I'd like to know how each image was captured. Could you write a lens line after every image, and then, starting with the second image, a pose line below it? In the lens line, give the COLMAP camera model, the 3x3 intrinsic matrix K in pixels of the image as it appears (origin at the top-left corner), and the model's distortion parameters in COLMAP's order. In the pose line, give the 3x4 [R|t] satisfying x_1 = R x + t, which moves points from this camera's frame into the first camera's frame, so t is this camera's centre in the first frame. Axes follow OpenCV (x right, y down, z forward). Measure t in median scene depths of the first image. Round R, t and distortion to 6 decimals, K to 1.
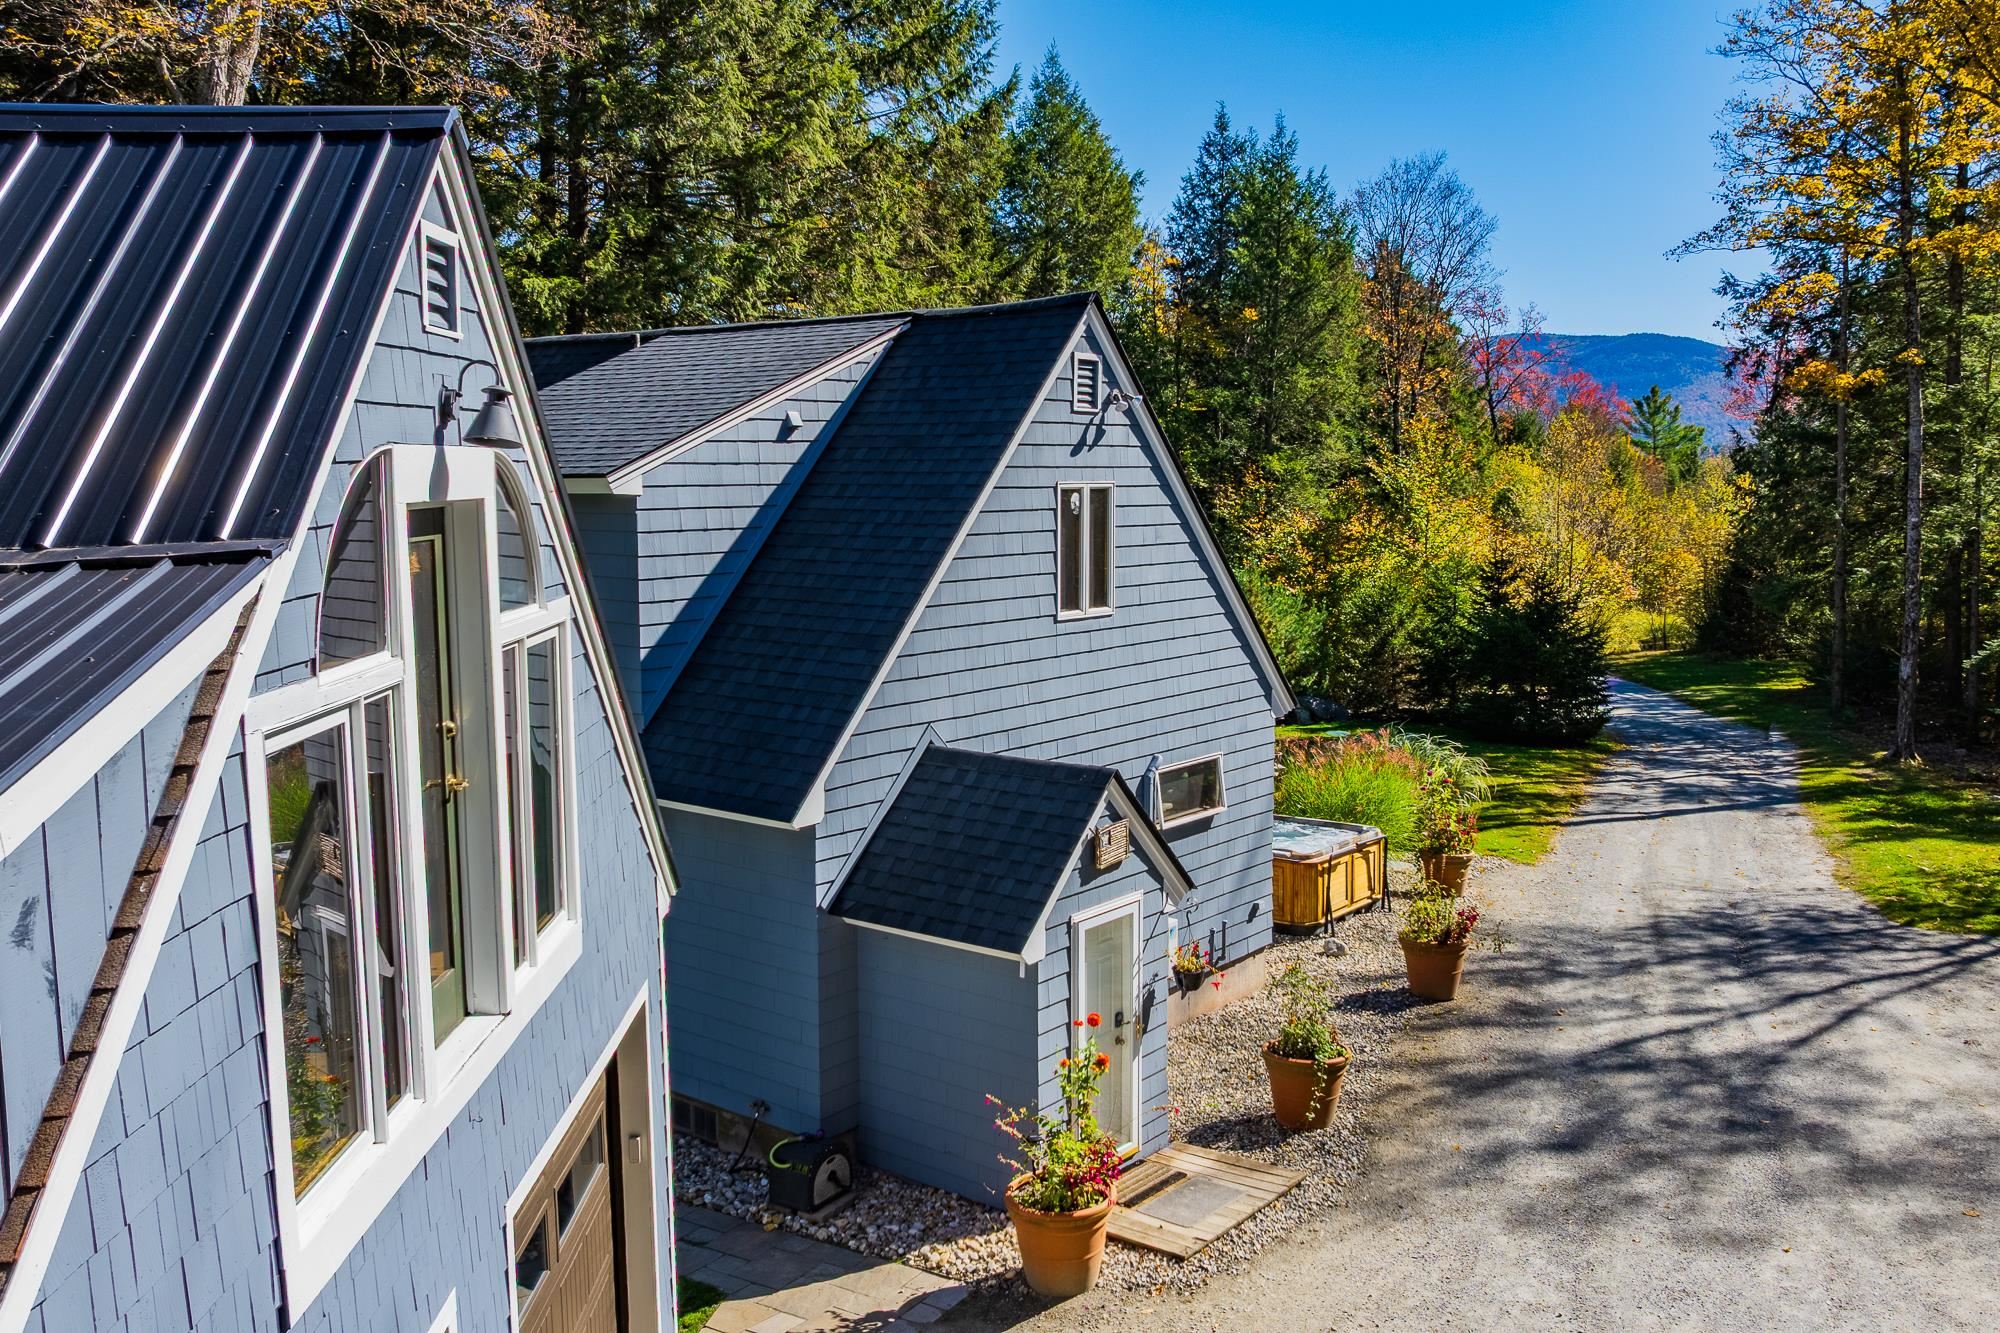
lens RADIAL K [[1652.9, 0, 1061.1], [0, 1652.9, 659.4], [0, 0, 1]] dist [-0.014719, -0.024974]
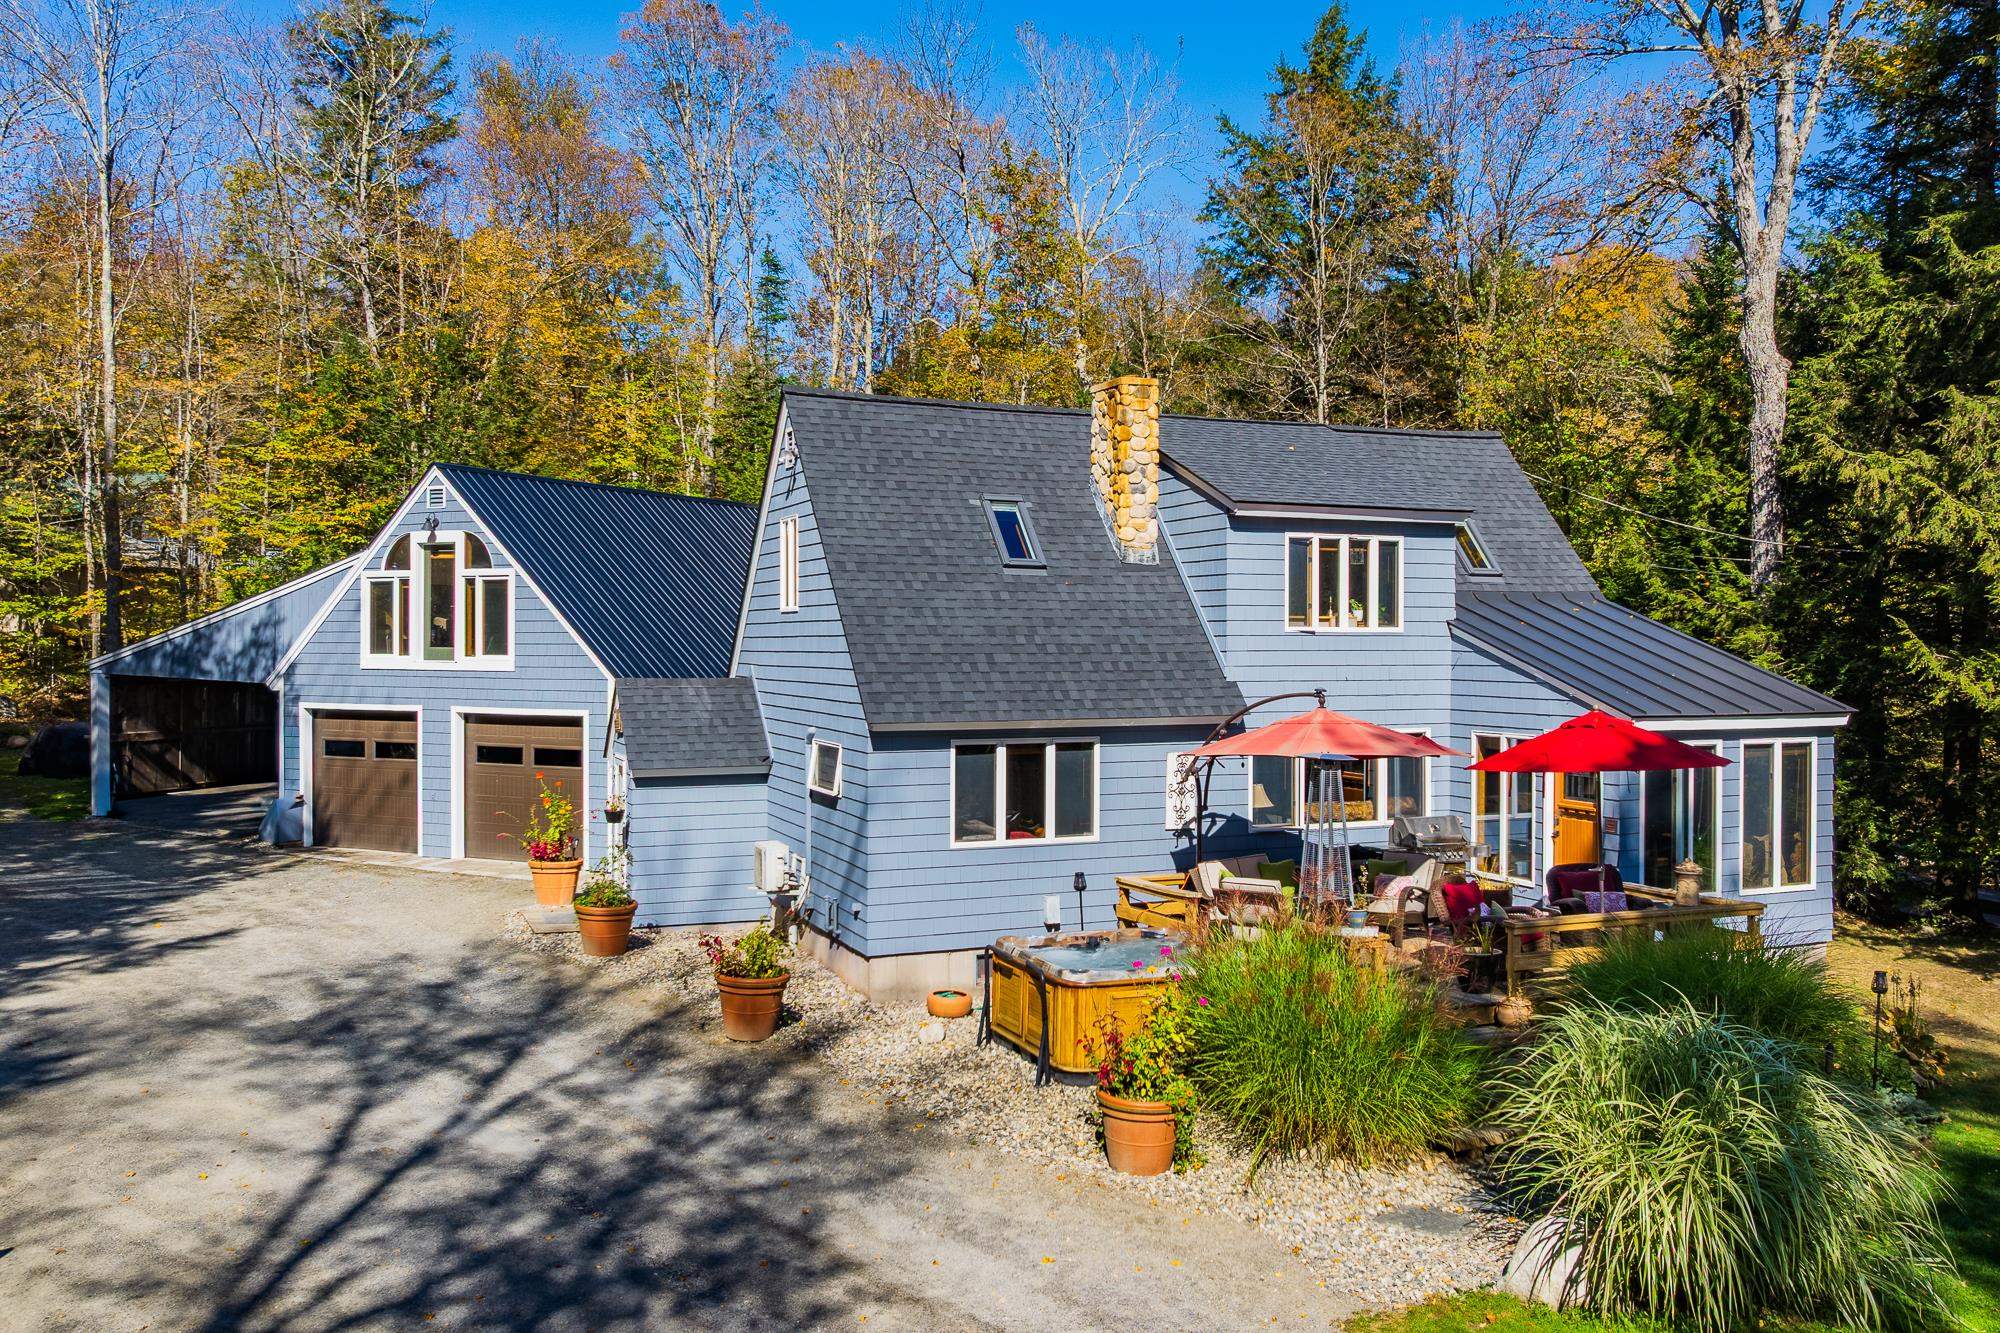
lens RADIAL K [[1652.9, 0, 1061.1], [0, 1652.9, 659.4], [0, 0, 1]] dist [-0.014719, -0.024974]
pose [[-0.476786, 0.010217, -0.878960, 0.907784], [-0.100716, 0.992712, 0.066172, -0.078828], [0.873231, 0.120075, -0.472282, 1.499580]]
